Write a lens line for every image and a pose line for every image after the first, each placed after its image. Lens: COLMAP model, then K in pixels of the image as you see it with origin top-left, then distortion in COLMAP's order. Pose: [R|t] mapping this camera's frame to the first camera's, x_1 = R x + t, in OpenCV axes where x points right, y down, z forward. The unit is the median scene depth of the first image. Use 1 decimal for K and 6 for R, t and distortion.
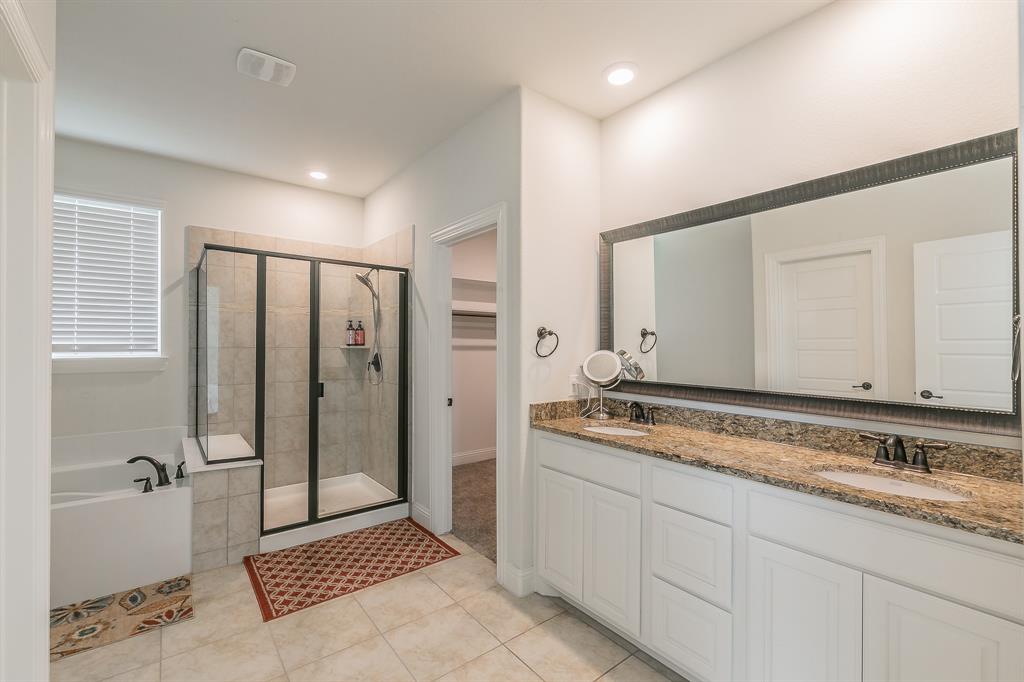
lens RADIAL K [[441.0, 0, 517.1], [0, 441.0, 343.0], [0, 0, 1]] dist [-0.000317, -0.000409]
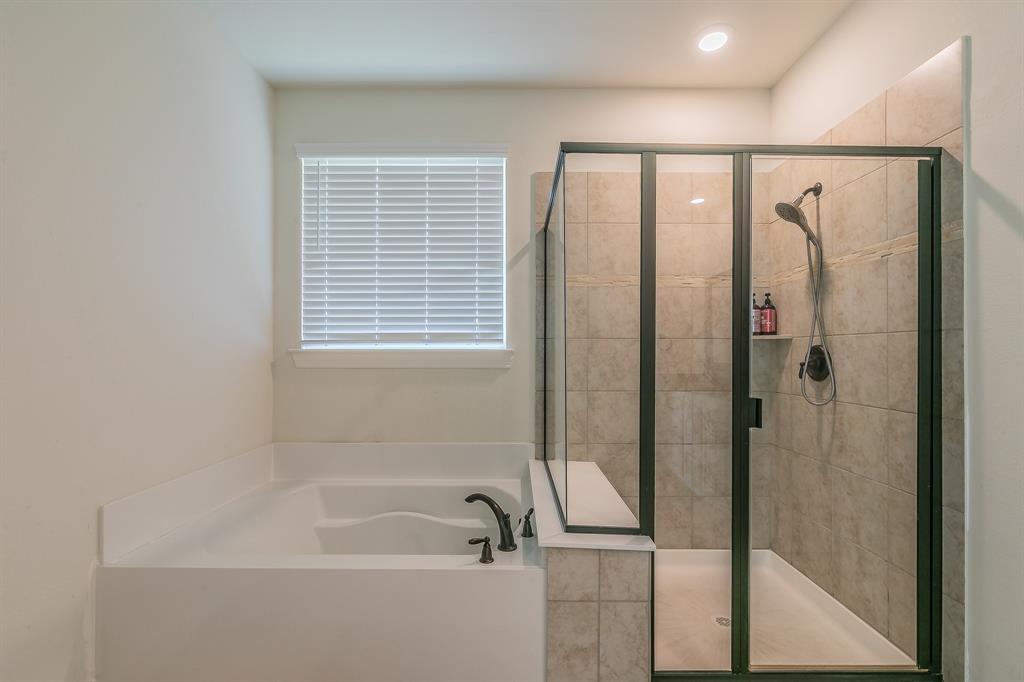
lens RADIAL K [[442.1, 0, 511.6], [0, 442.1, 351.7], [0, 0, 1]] dist [-0.000199, -0.000014]
pose [[0.776826, -0.002251, -0.629711, -0.372960], [0.003065, 0.999995, 0.000207, 0.040299], [0.629707, -0.002091, 0.776830, 0.480546]]
